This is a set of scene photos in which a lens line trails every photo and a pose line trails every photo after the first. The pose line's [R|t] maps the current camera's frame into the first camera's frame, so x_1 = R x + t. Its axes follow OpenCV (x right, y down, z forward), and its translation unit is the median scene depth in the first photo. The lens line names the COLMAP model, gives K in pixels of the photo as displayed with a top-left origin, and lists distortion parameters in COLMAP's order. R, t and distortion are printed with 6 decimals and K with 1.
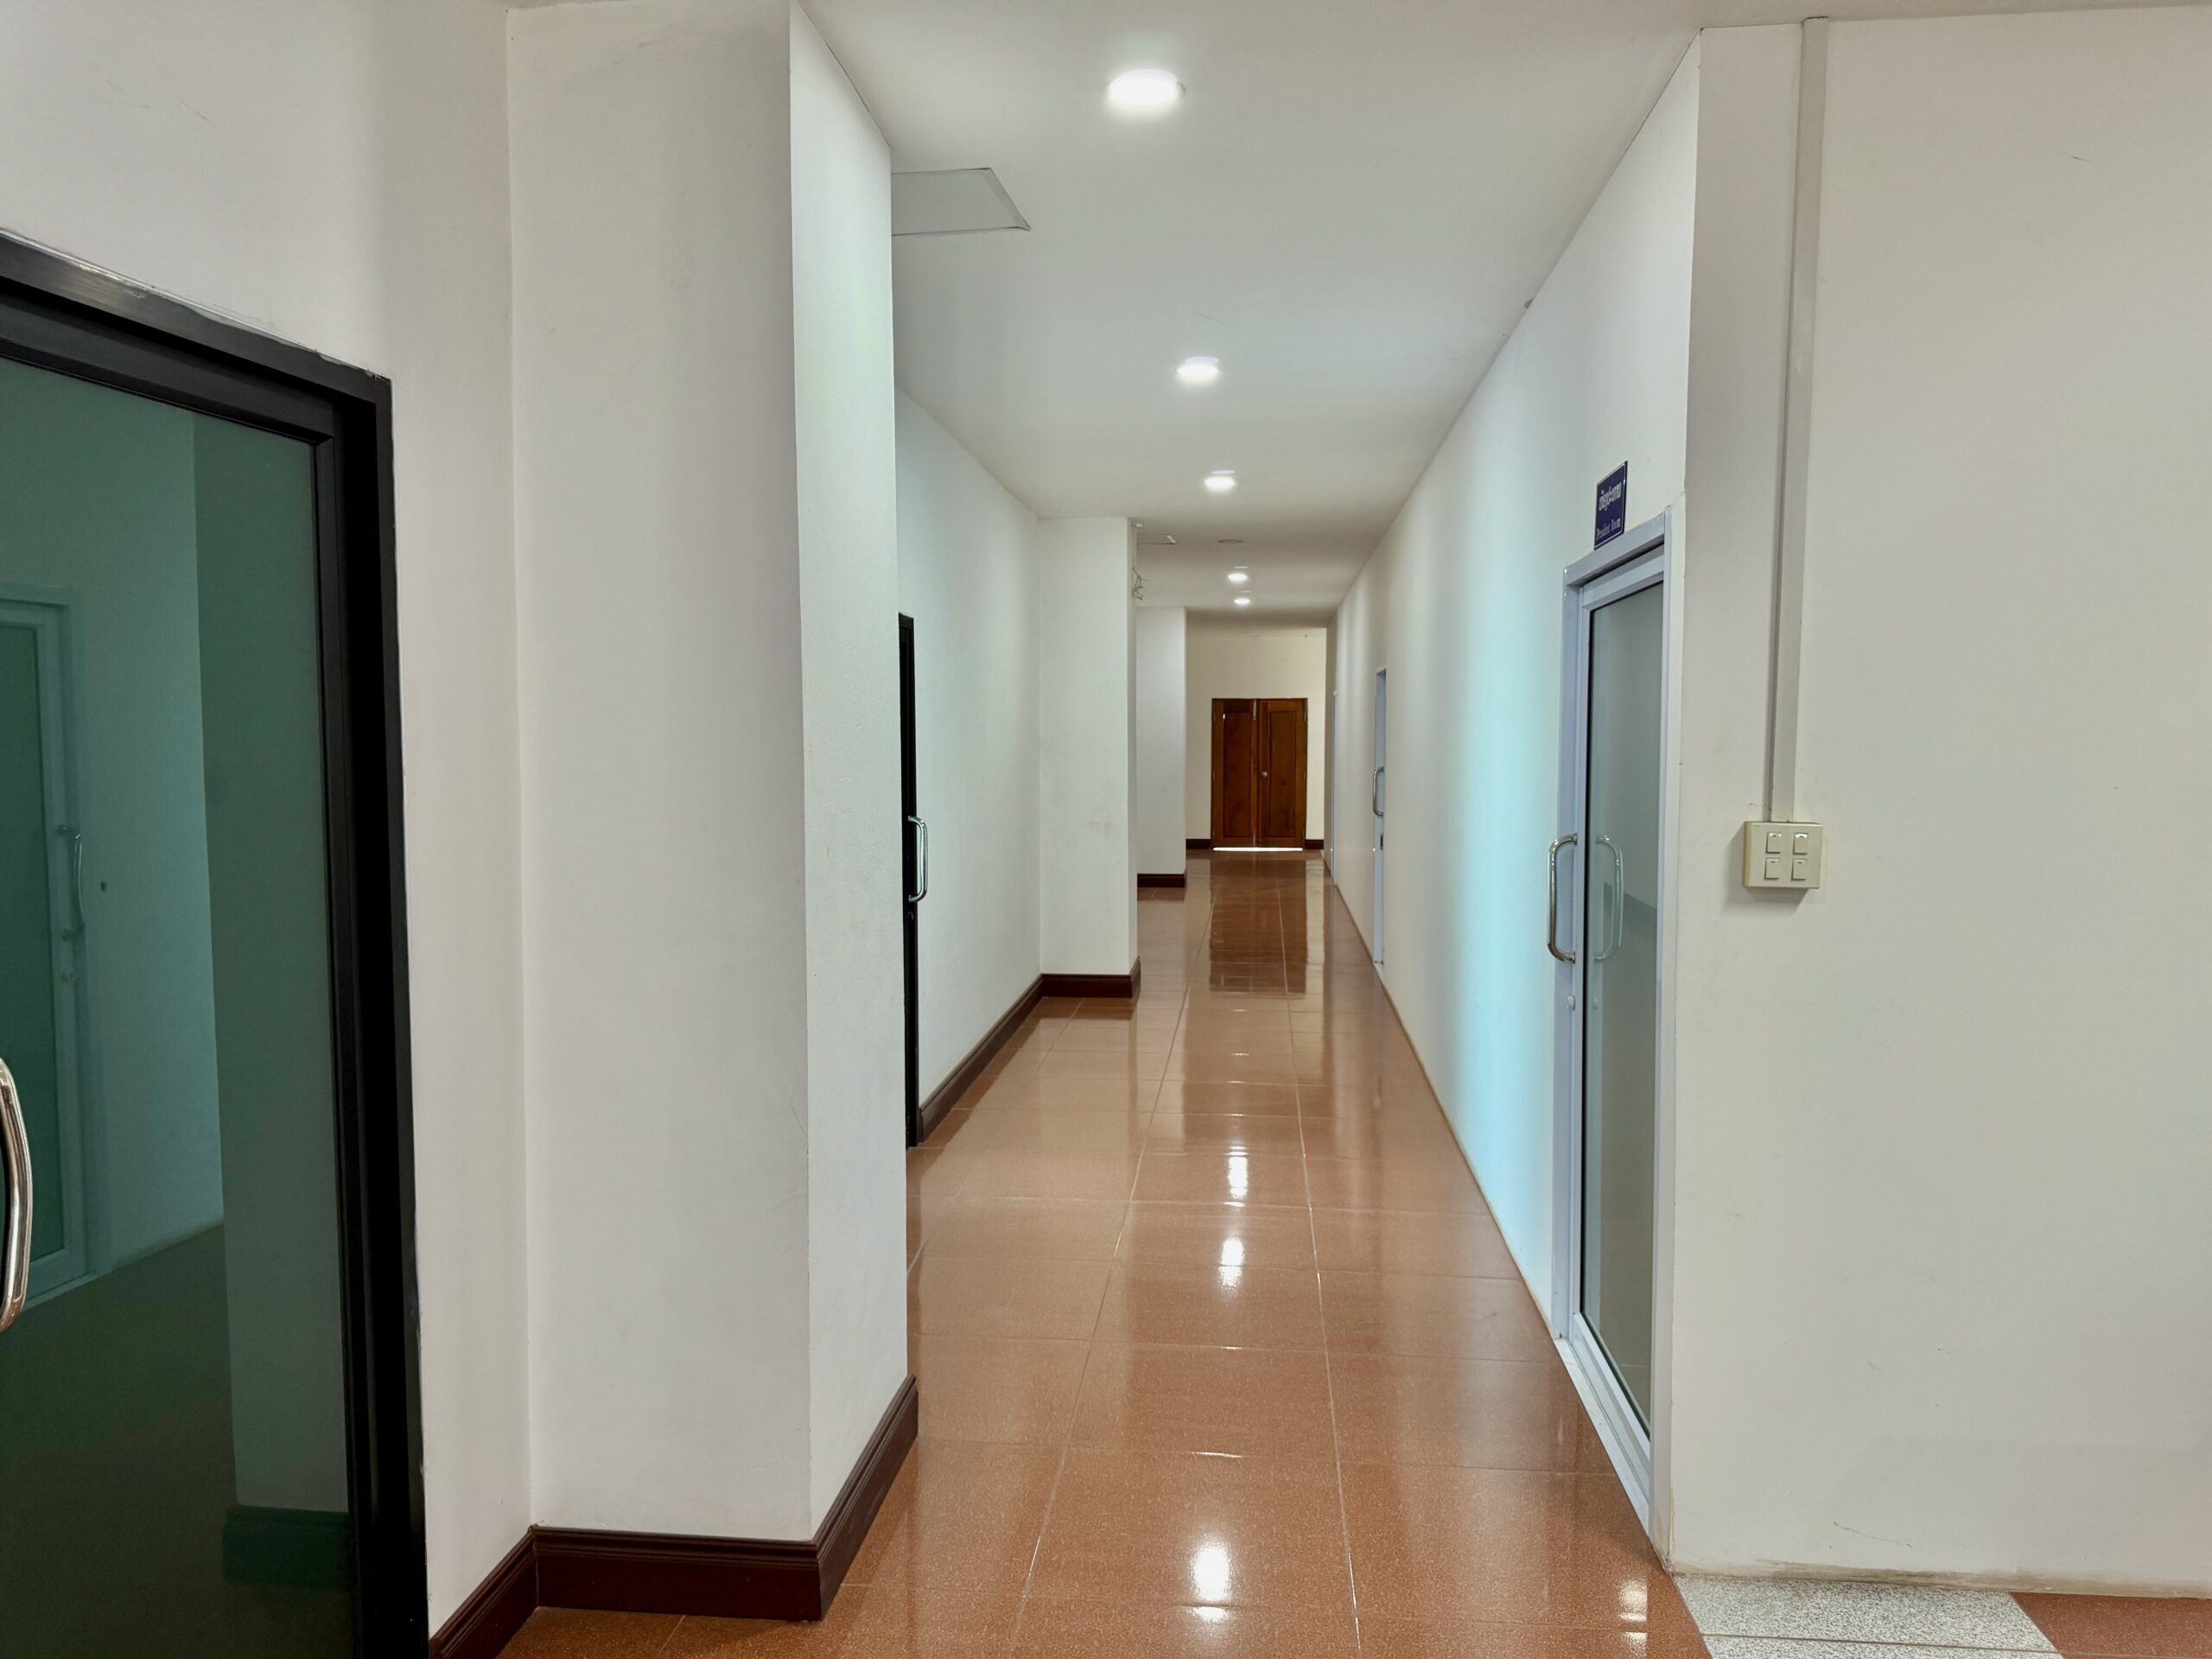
lens RADIAL K [[1576.6, 0, 1105.0], [0, 1576.6, 831.6], [0, 0, 1]] dist [-0.002220, 0.002302]
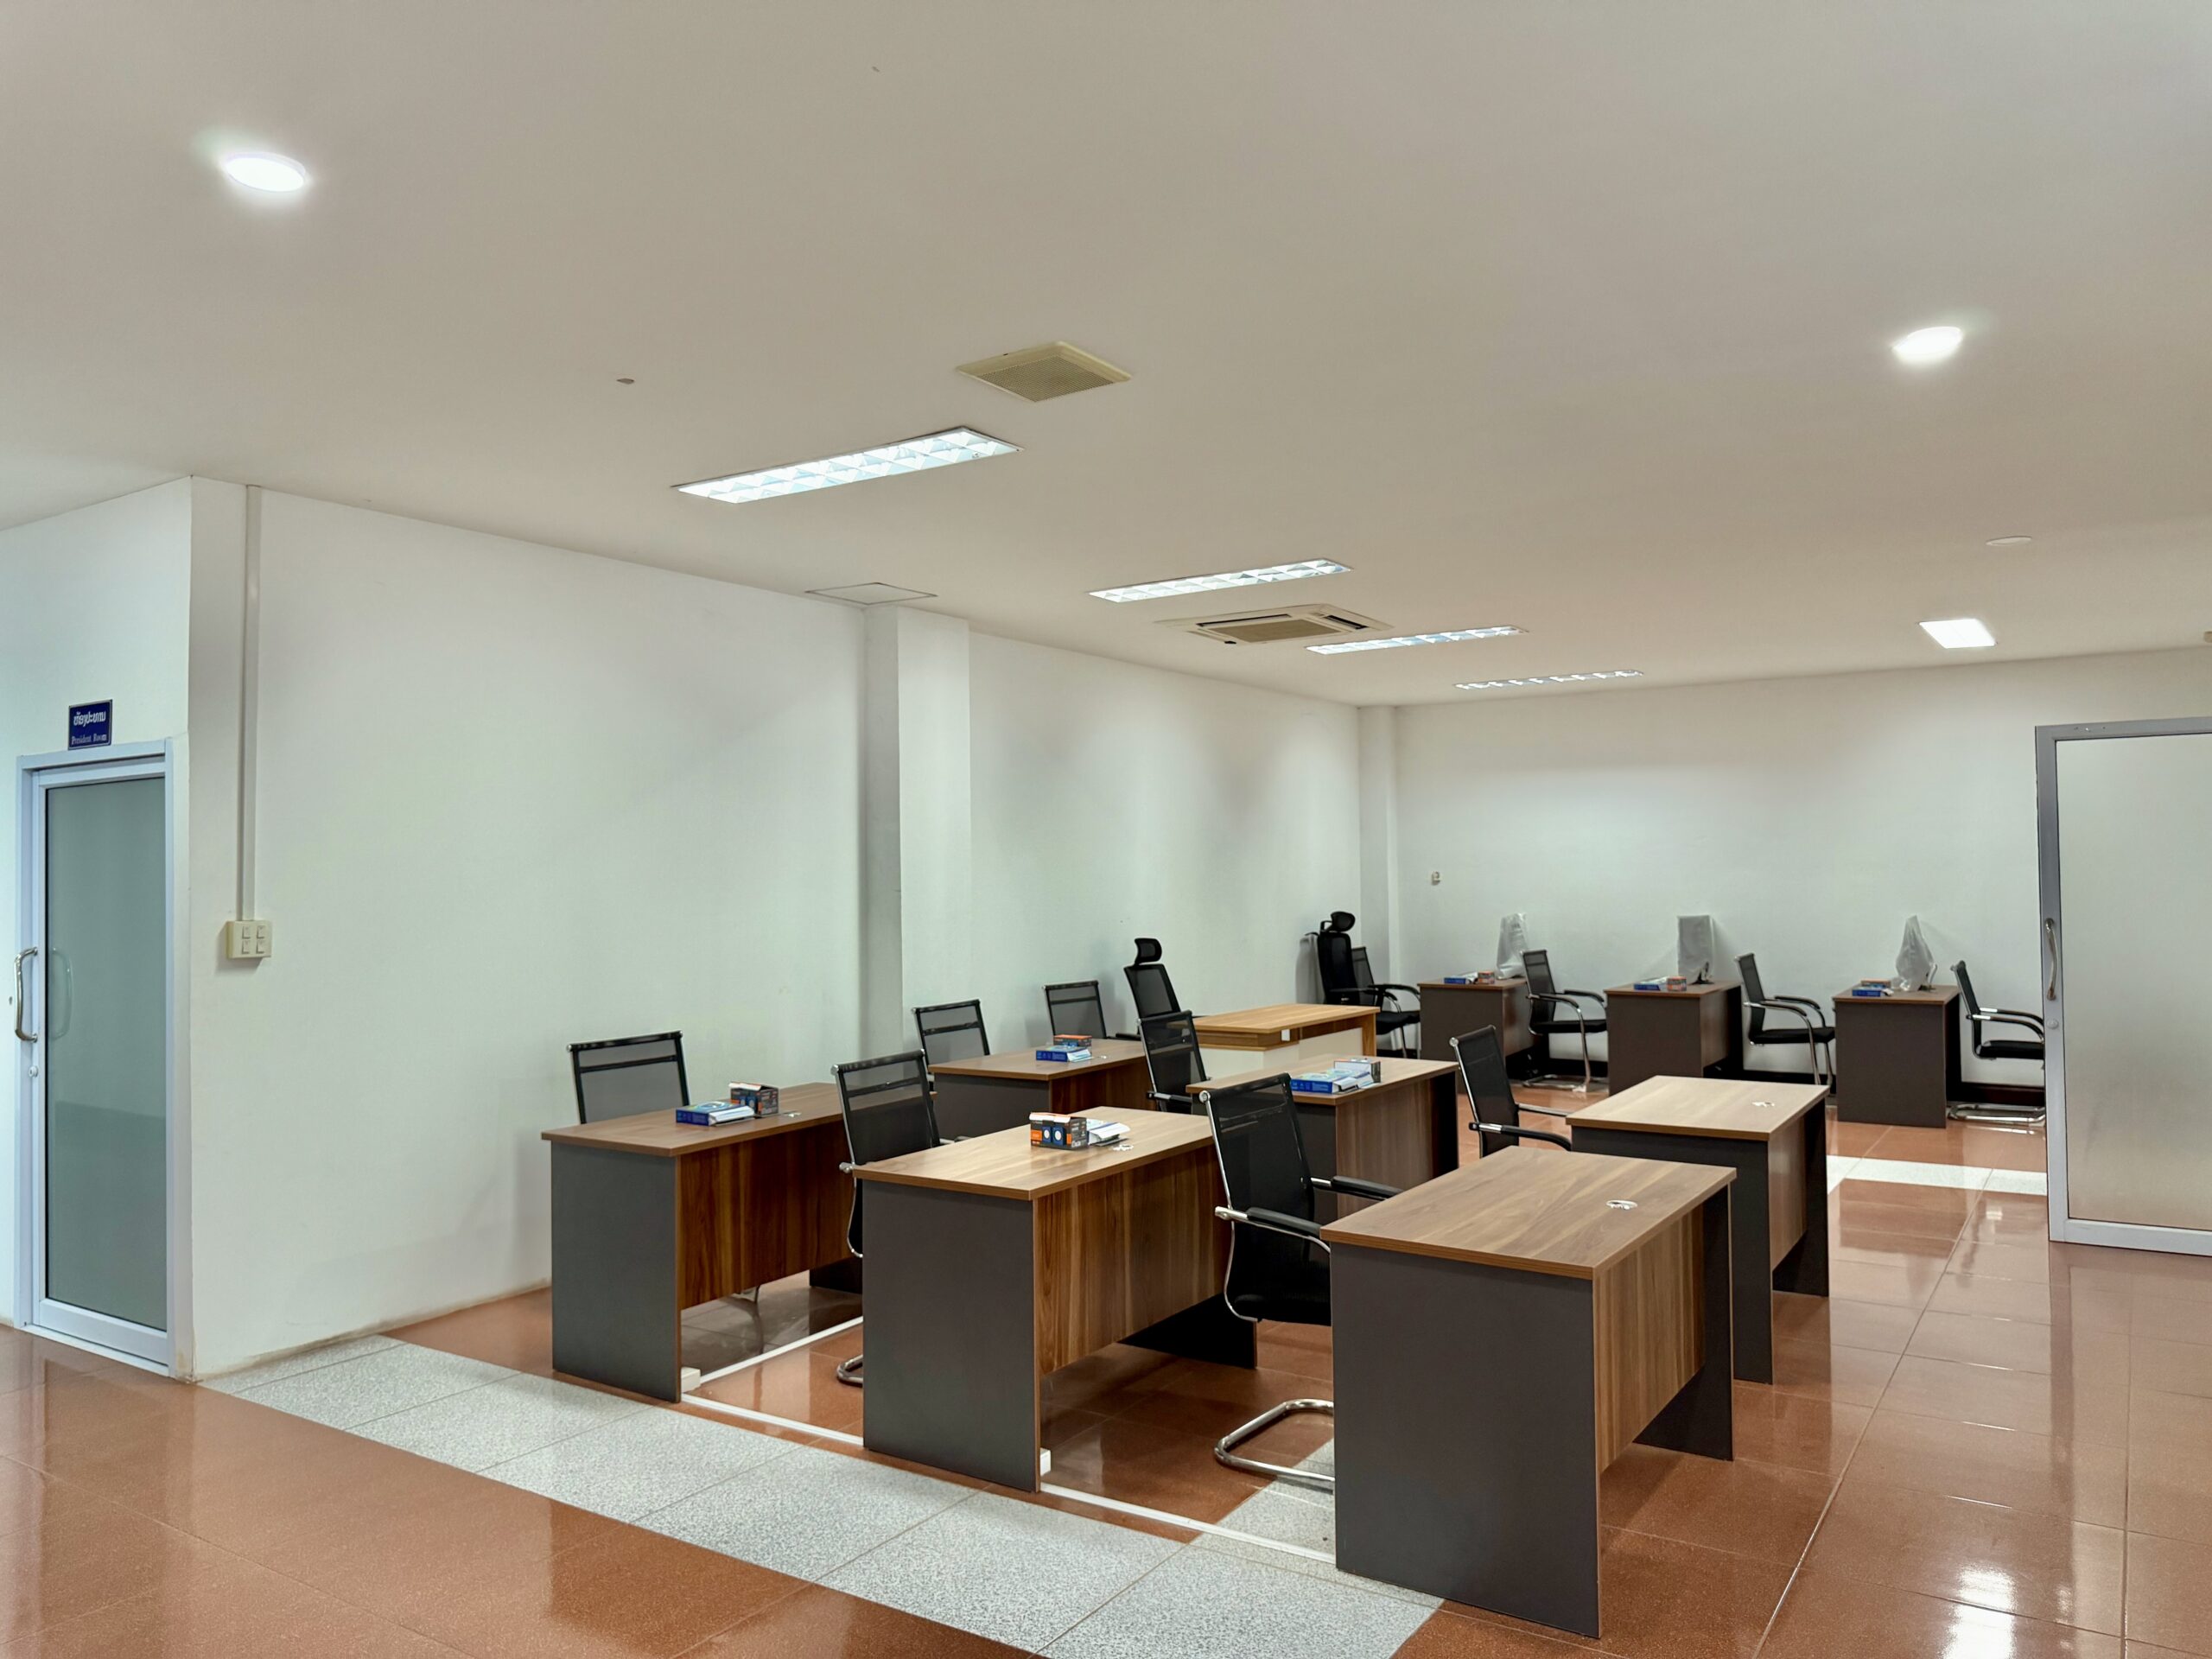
lens RADIAL K [[1576.6, 0, 1105.8], [0, 1576.6, 832.6], [0, 0, 1]] dist [-0.002220, 0.002302]
pose [[0.459627, 0.011051, 0.888043, -0.640800], [0.074170, 0.995952, -0.050782, 0.051762], [-0.885010, 0.089207, 0.456947, -0.613048]]
